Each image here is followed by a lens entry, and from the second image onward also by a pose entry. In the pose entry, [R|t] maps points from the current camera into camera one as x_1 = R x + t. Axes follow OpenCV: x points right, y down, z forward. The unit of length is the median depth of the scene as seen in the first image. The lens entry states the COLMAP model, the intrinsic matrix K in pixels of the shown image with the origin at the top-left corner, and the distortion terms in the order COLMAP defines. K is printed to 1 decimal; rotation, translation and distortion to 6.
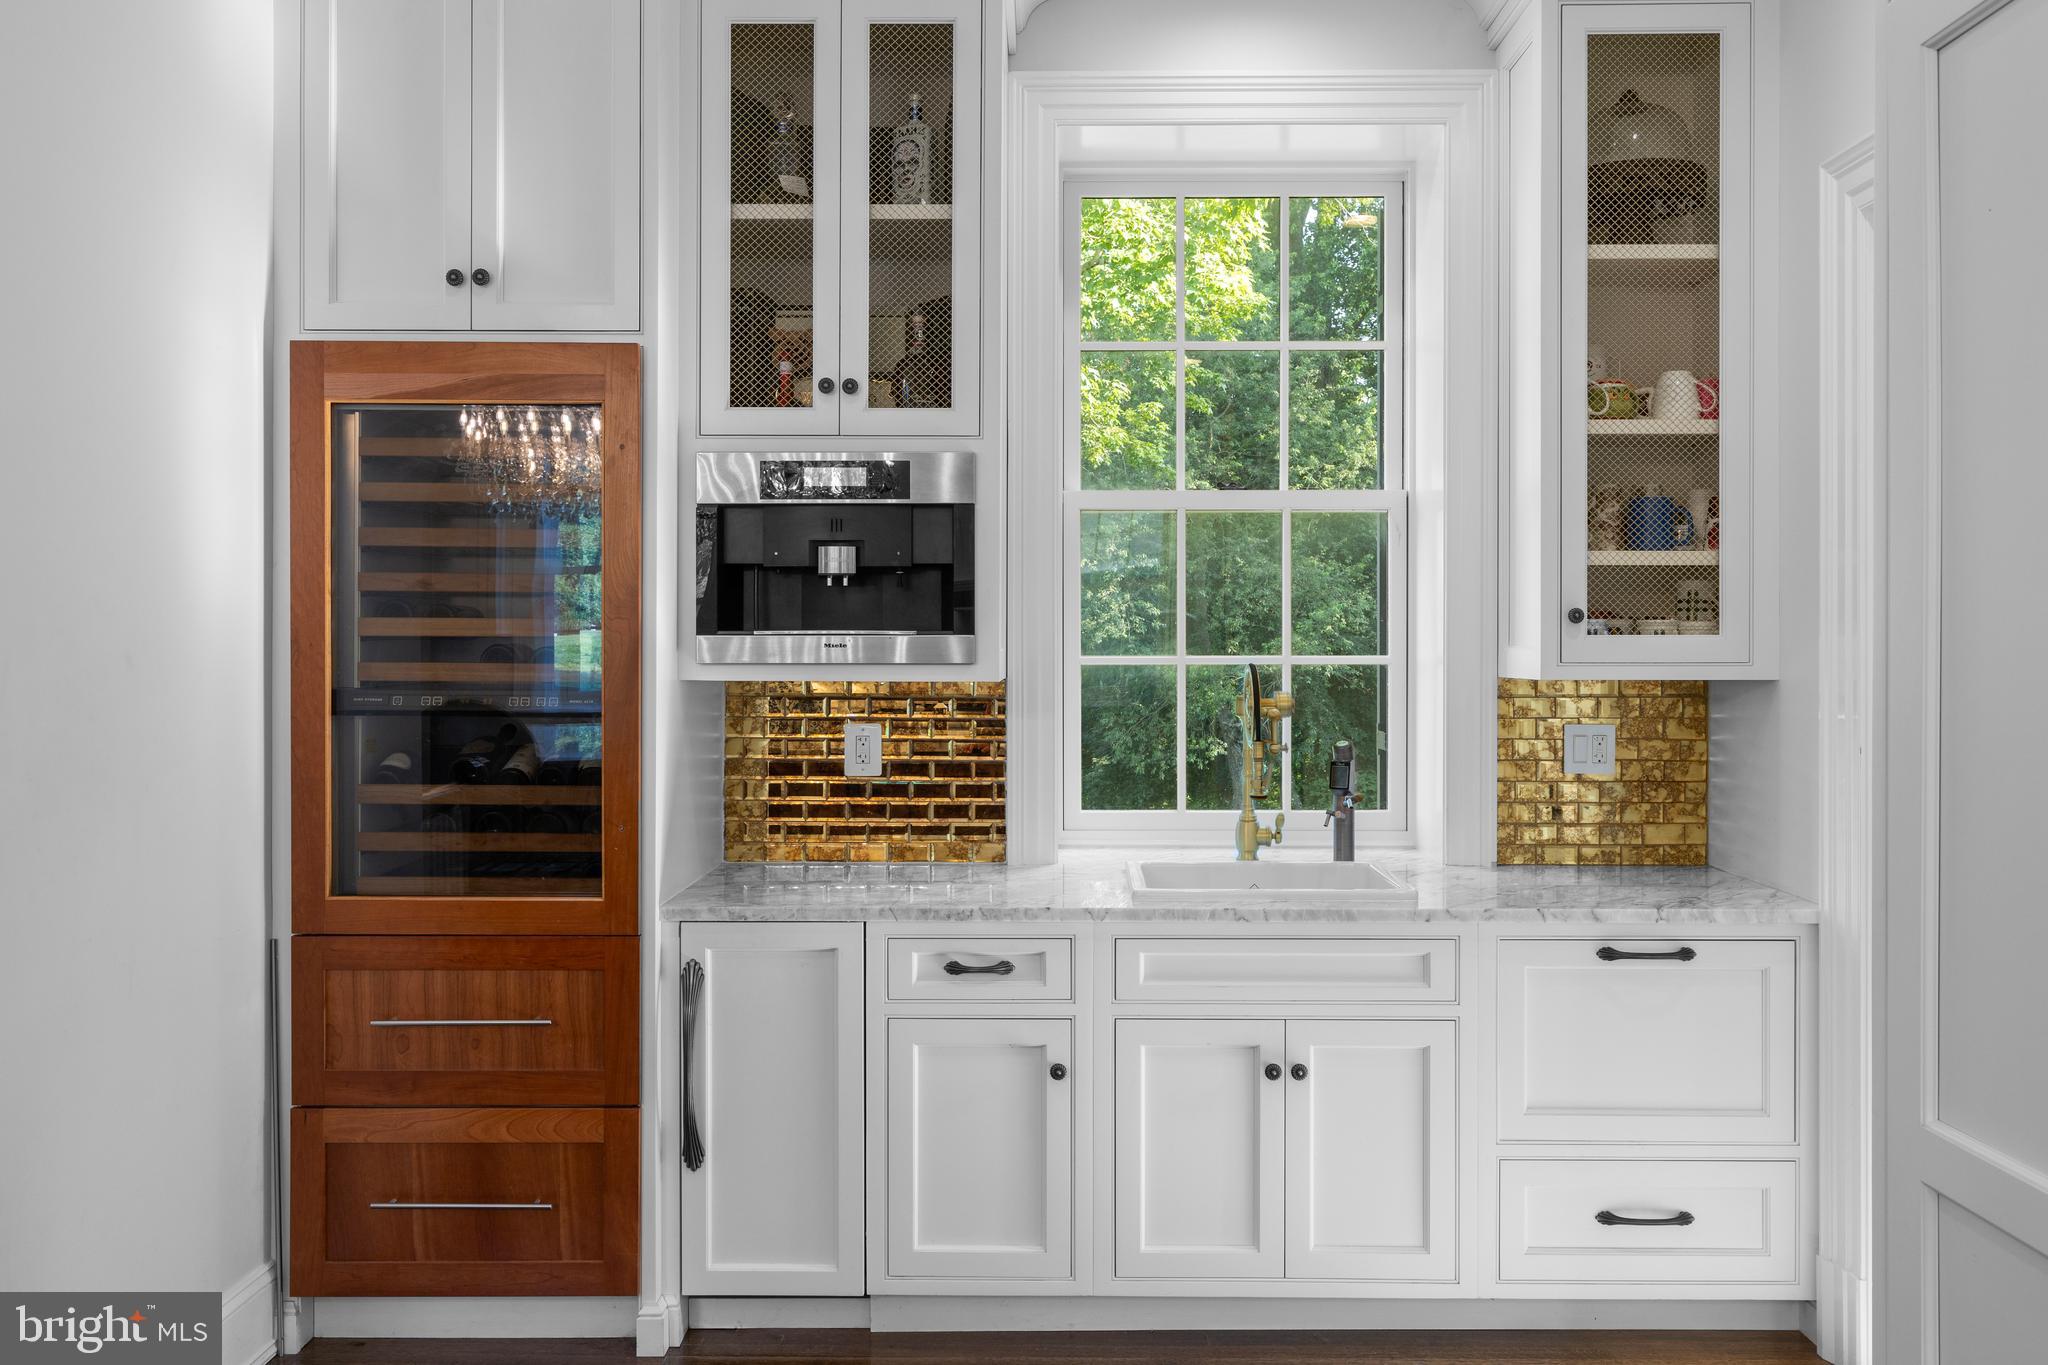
lens RADIAL K [[1609.6, 0, 1032.2], [0, 1609.6, 647.7], [0, 0, 1]] dist [-0.006811, -0.001167]
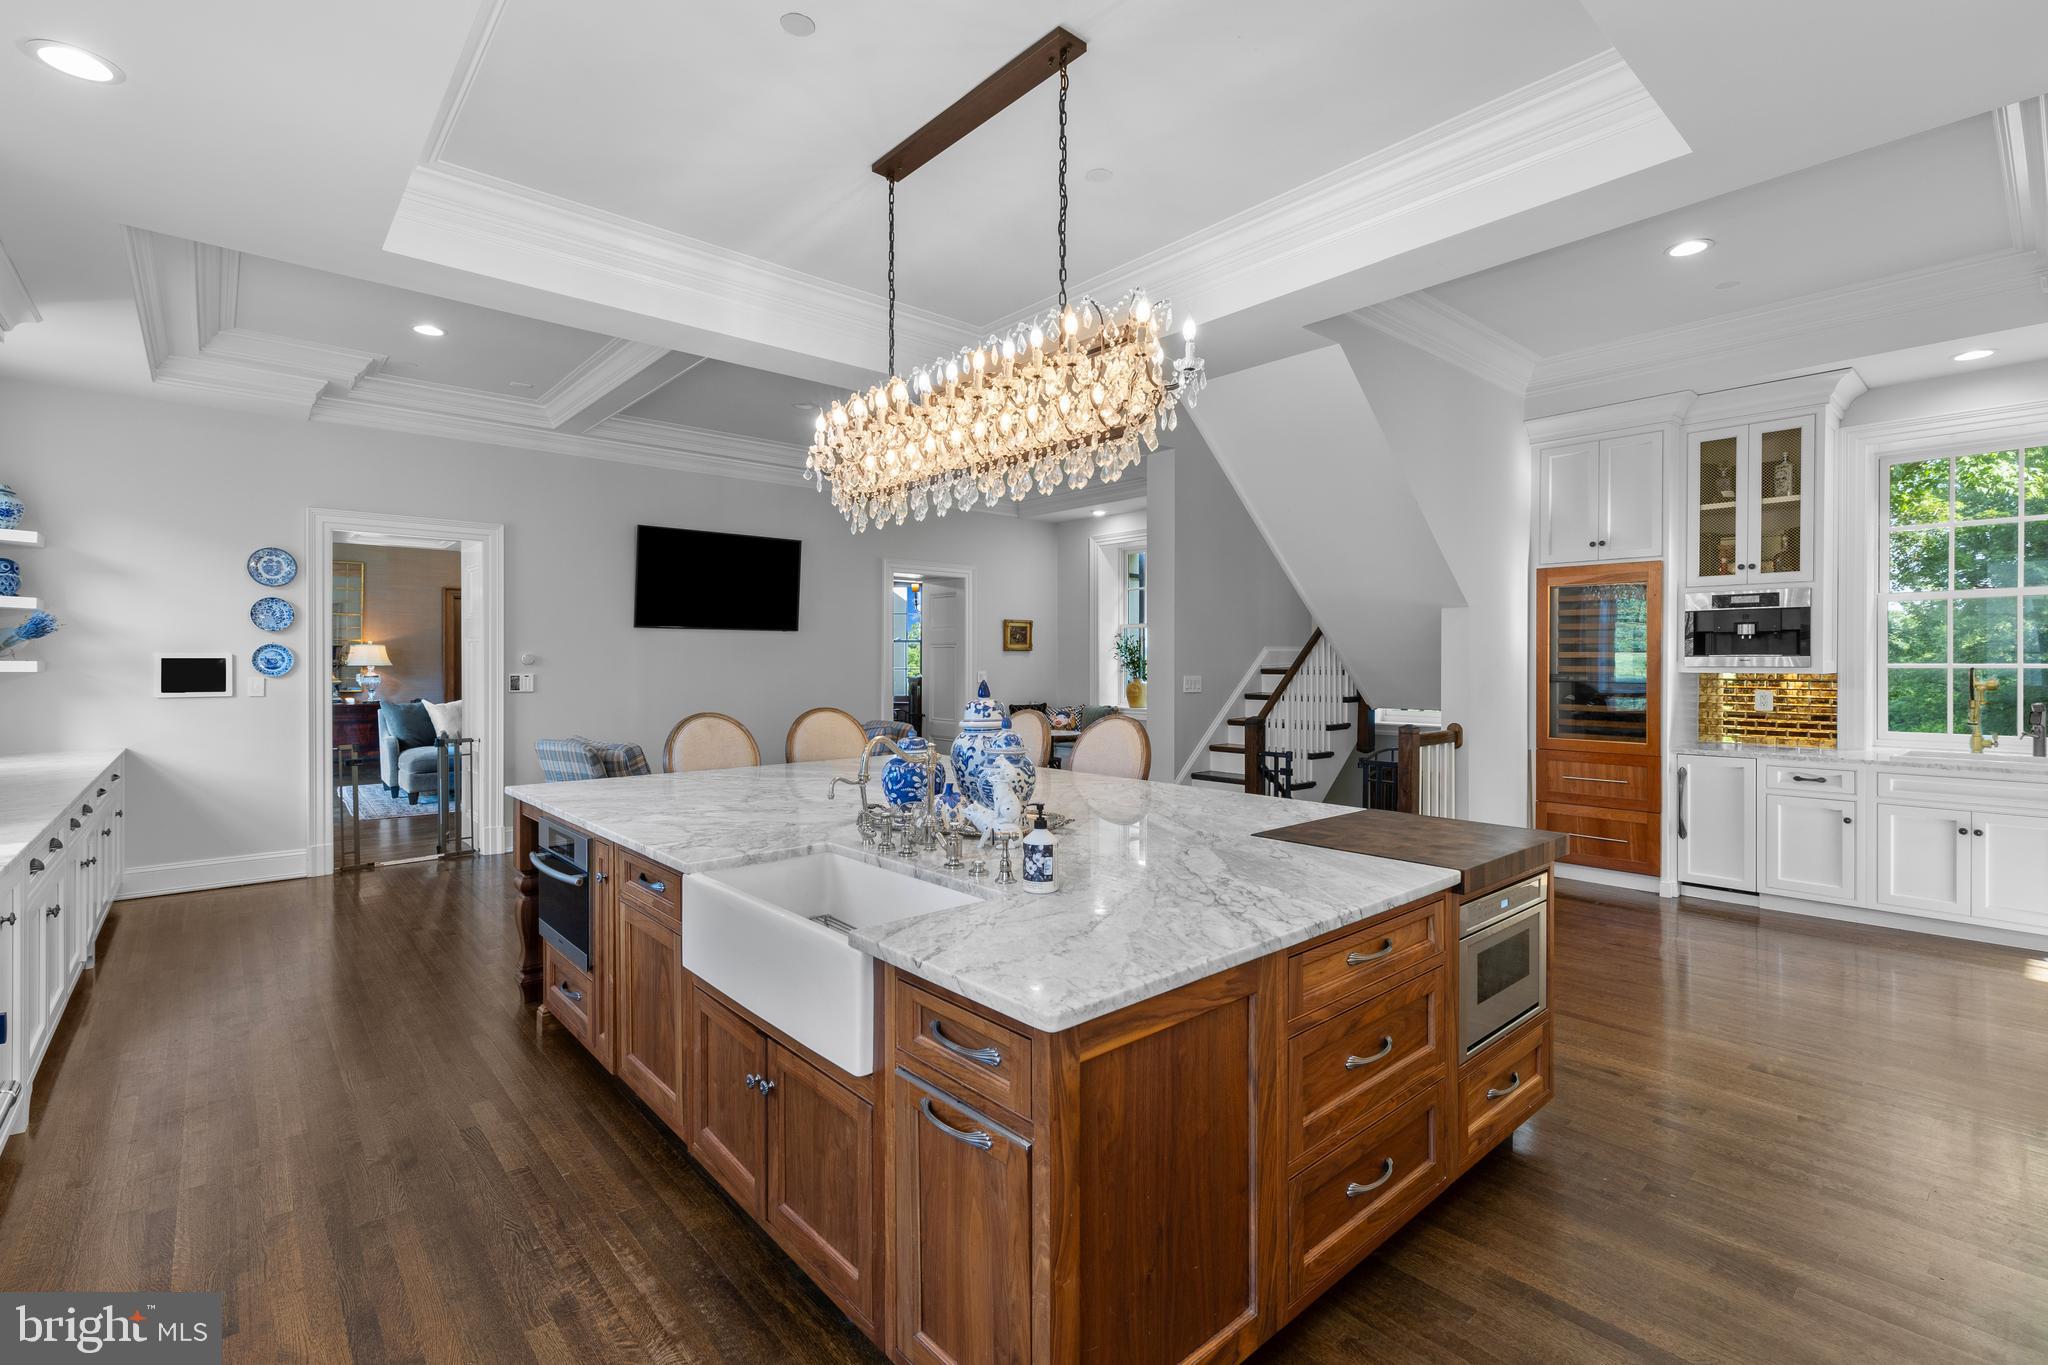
lens RADIAL K [[922.9, 0, 1024.6], [0, 922.9, 670.7], [0, 0, 1]] dist [0.003254, 0.000086]
pose [[0.671397, 0.005725, -0.741076, 0.221266], [0.005381, 0.999906, 0.012600, -0.009981], [0.741078, -0.012447, 0.671303, -0.972401]]
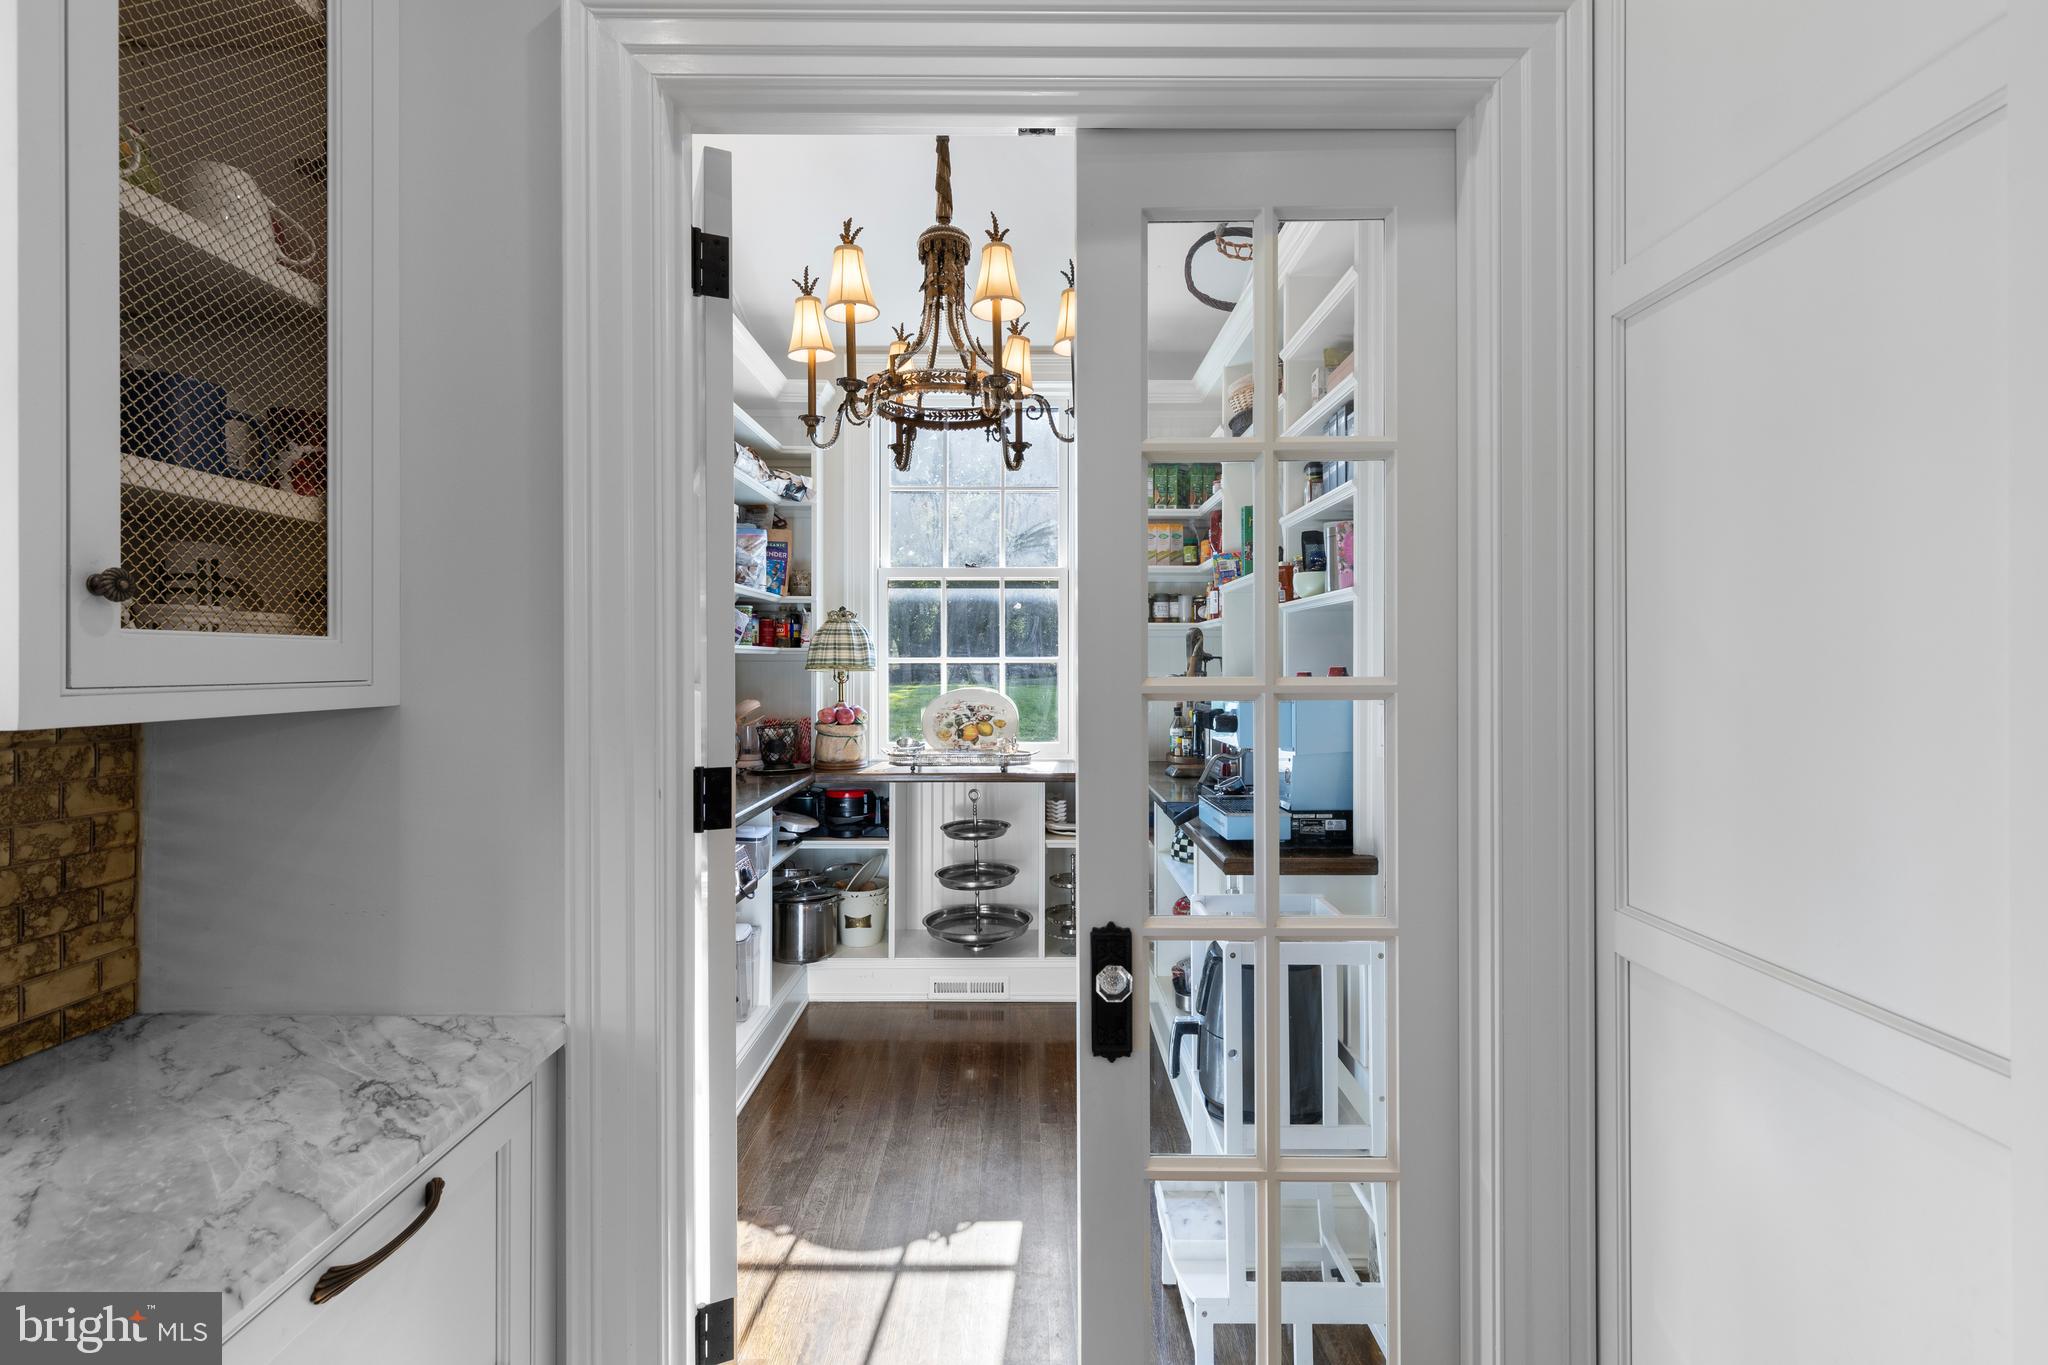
lens RADIAL K [[922.9, 0, 1028.8], [0, 922.9, 668.7], [0, 0, 1]] dist [0.003254, 0.000086]
pose [[-0.024154, -0.003054, 0.999704, 0.068222], [-0.005226, 0.999982, 0.002928, 0.001776], [-0.999695, -0.005153, -0.024169, 0.744671]]
